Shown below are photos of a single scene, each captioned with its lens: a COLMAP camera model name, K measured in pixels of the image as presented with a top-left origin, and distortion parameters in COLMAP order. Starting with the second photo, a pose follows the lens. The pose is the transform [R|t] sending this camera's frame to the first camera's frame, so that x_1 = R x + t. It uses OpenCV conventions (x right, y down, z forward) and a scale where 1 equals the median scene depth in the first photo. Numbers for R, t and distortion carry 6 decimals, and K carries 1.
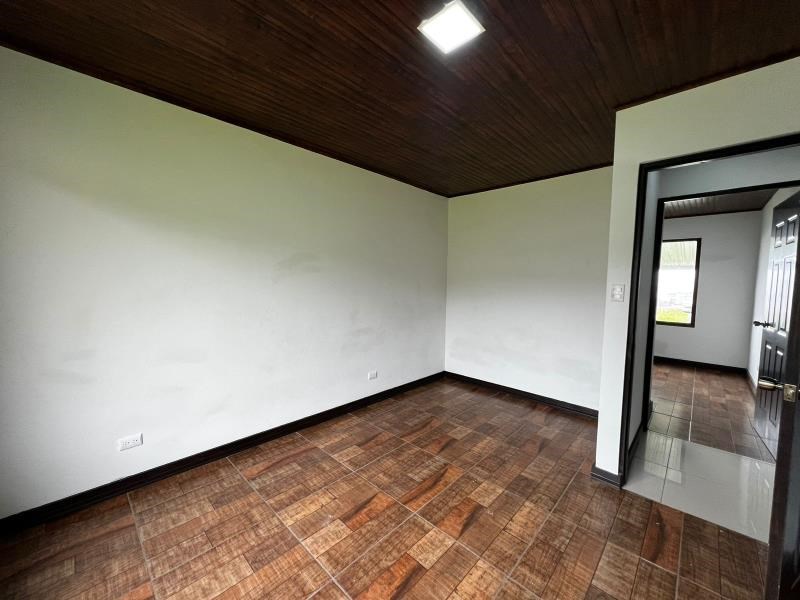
lens RADIAL K [[314.9, 0, 400.0], [0, 314.9, 300.0], [0, 0, 1]] dist [0.001623, 0.000081]
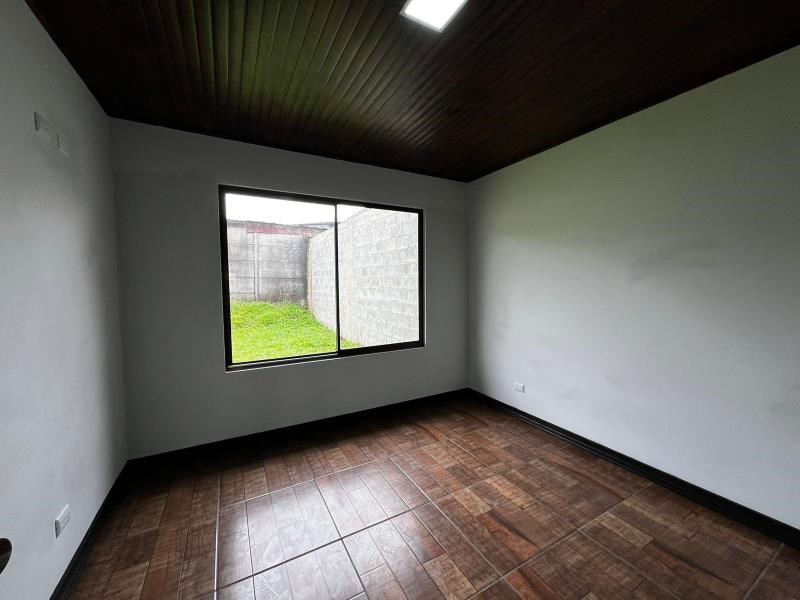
lens RADIAL K [[314.9, 0, 400.0], [0, 314.9, 300.0], [0, 0, 1]] dist [0.001623, 0.000081]
pose [[-0.295374, 0.035464, -0.954723, 0.730380], [-0.062749, 0.996433, 0.056426, -0.022917], [0.953319, 0.076575, -0.292095, 0.819366]]
